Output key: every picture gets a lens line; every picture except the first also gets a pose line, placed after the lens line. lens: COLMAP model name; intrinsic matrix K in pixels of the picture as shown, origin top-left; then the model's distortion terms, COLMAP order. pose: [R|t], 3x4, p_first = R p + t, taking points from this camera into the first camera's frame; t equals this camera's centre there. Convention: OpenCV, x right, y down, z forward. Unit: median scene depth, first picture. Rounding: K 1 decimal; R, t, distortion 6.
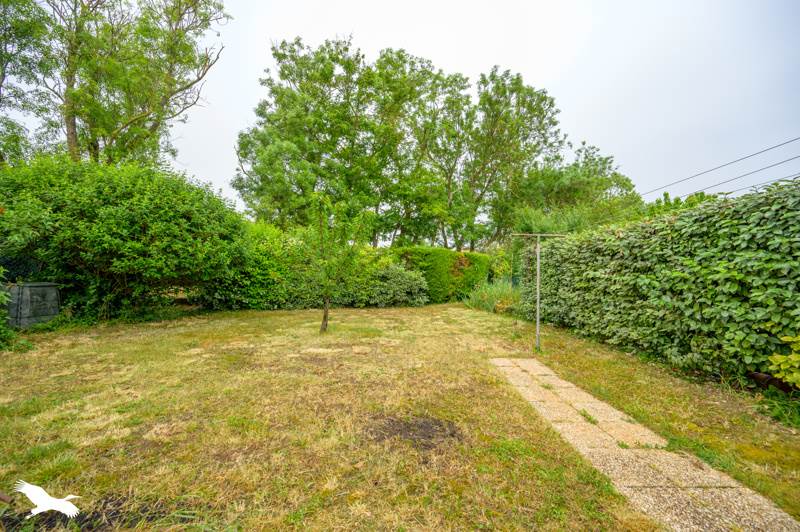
lens RADIAL K [[314.0, 0, 399.2], [0, 314.0, 270.5], [0, 0, 1]] dist [-0.001277, 0.000078]
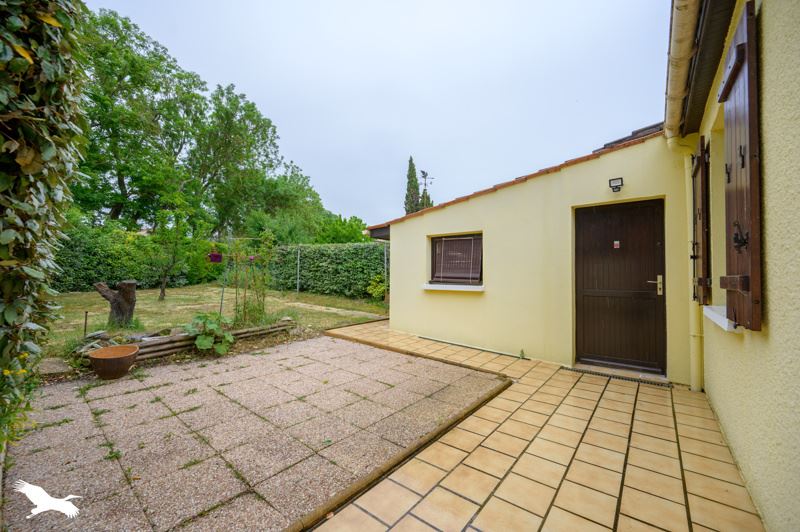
lens RADIAL K [[314.0, 0, 401.4], [0, 314.0, 269.4], [0, 0, 1]] dist [-0.001277, 0.000078]
pose [[0.607165, 0.003923, 0.794566, -0.250367], [-0.036053, 0.999094, 0.022616, -0.007068], [-0.793758, -0.042378, 0.606756, -0.256926]]
